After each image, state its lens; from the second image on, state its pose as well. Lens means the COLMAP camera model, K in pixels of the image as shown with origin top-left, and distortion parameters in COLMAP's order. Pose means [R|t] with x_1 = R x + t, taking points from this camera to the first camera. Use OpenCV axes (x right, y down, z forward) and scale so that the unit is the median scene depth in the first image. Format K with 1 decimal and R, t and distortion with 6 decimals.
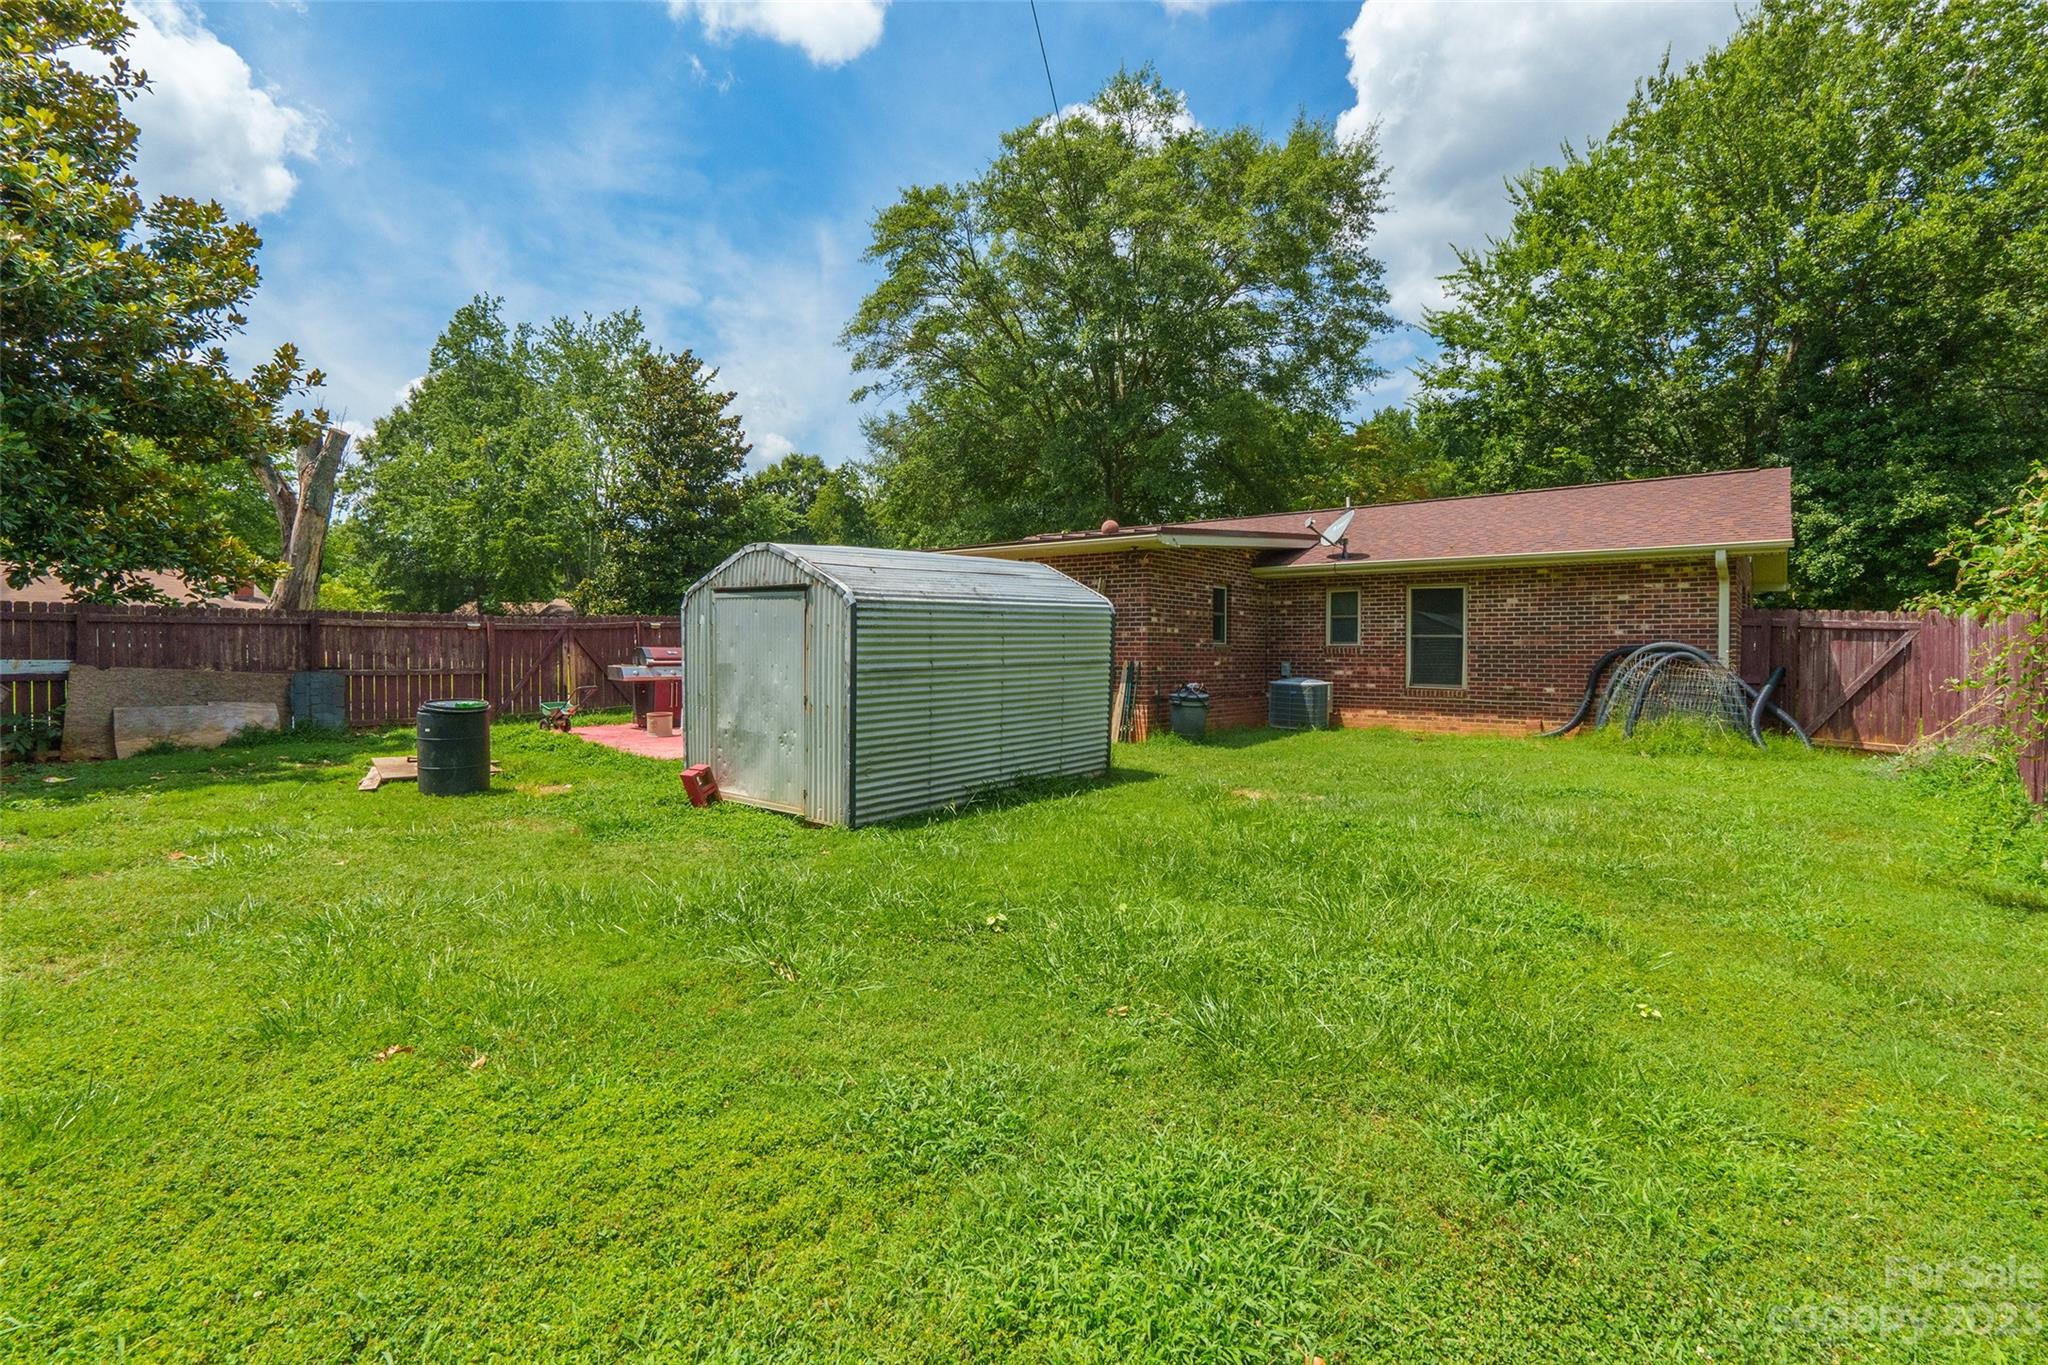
lens RADIAL K [[961.7, 0, 1026.0], [0, 961.7, 654.5], [0, 0, 1]] dist [-0.010864, -0.000287]
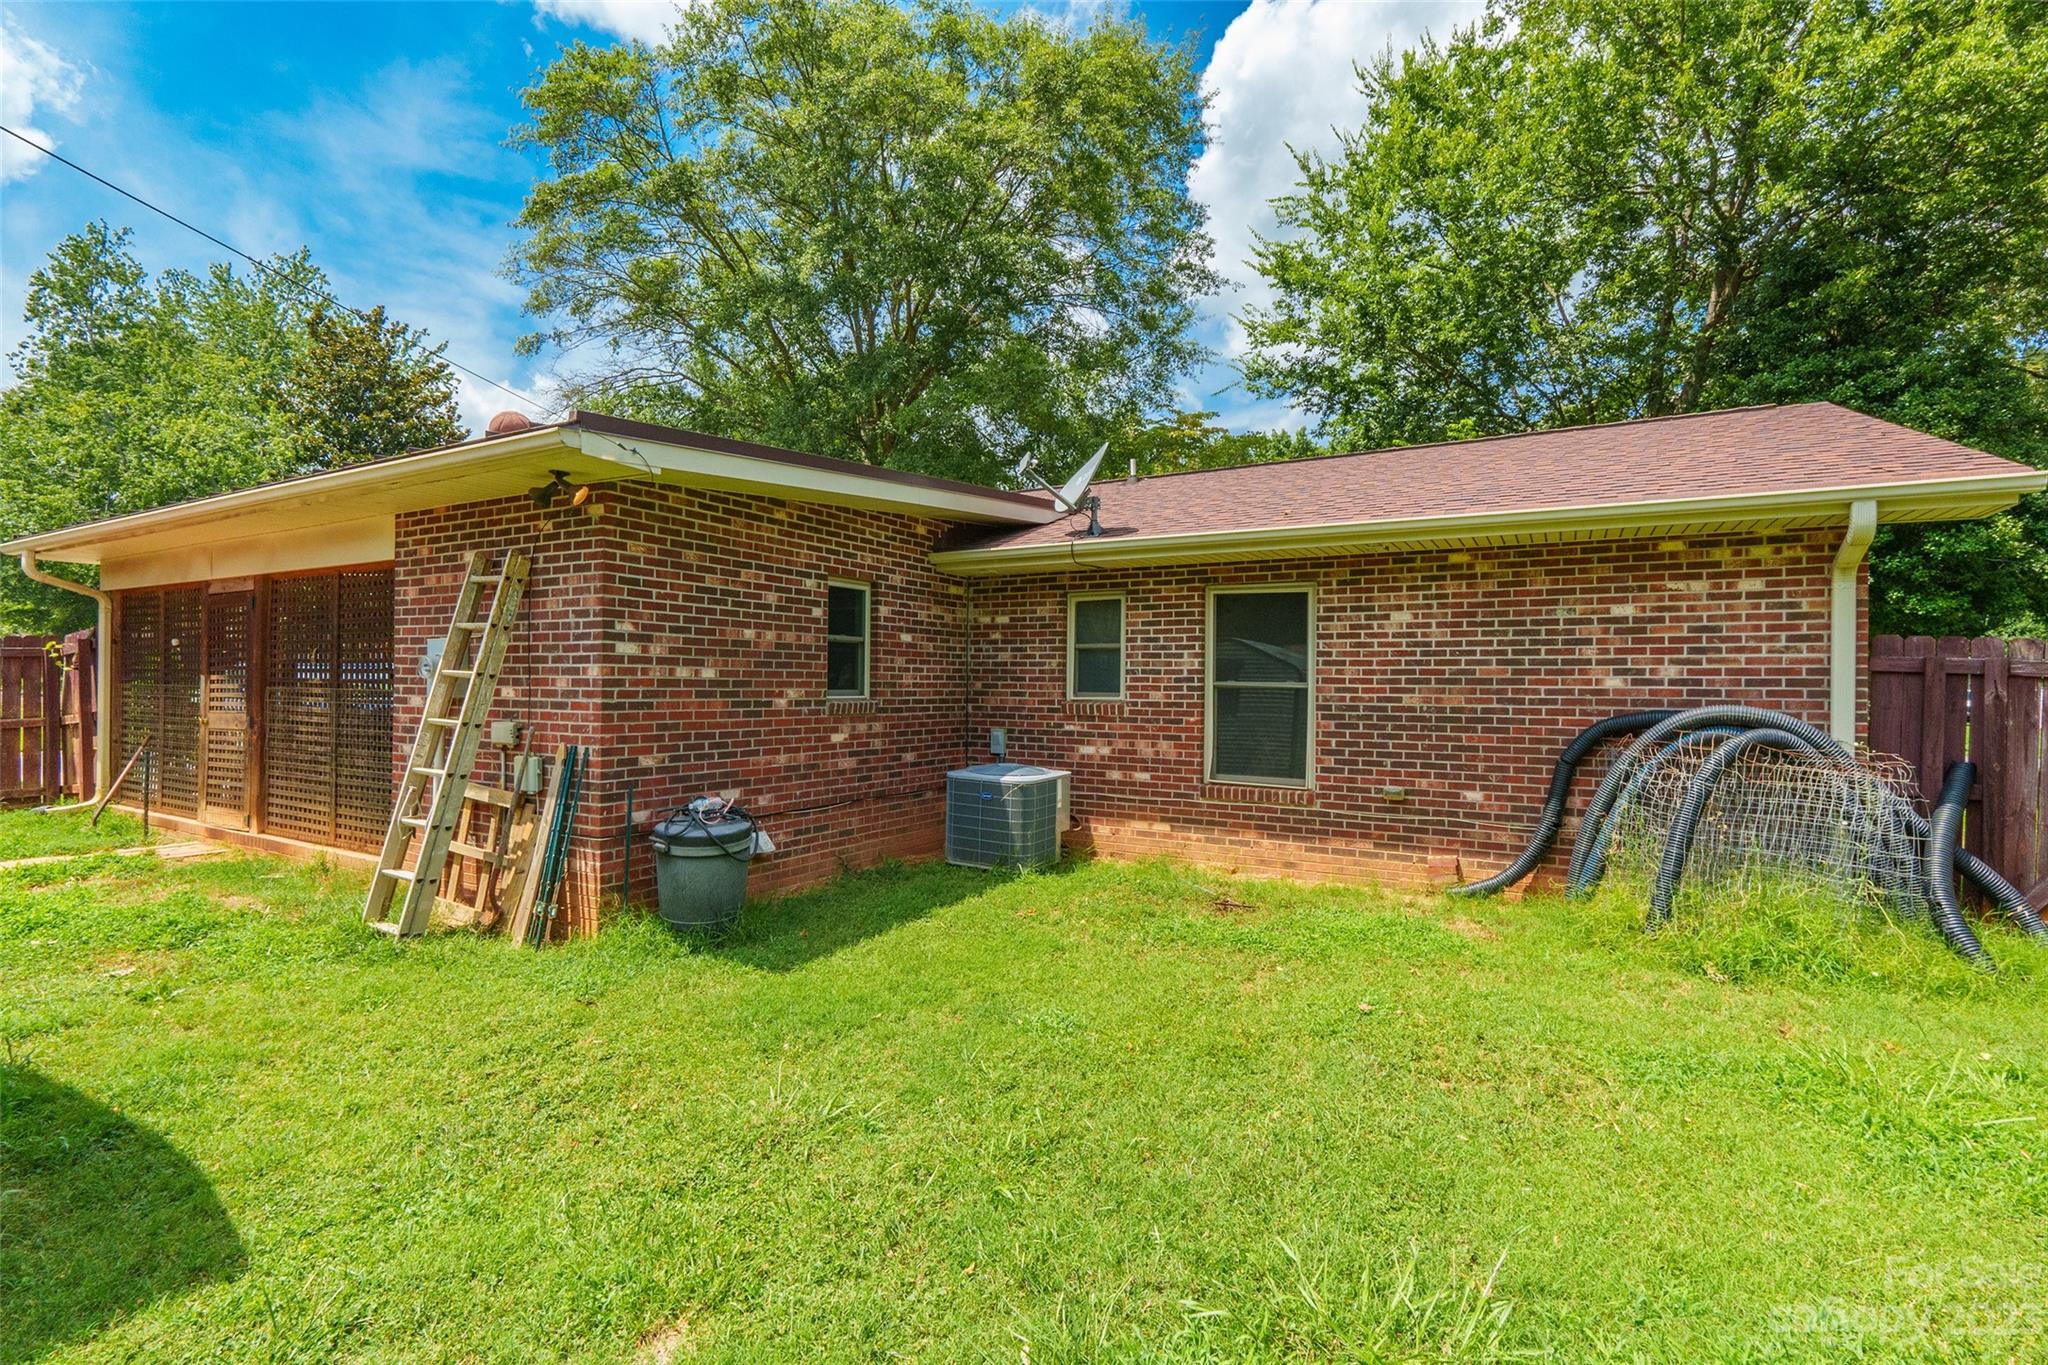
lens RADIAL K [[965.7, 0, 1024.7], [0, 965.7, 678.4], [0, 0, 1]] dist [-0.012582, 0.000146]
pose [[0.988518, 0.003808, 0.151056, 0.223558], [-0.002889, 0.999976, -0.006302, -0.018965], [-0.151076, 0.005793, 0.988505, 0.503226]]
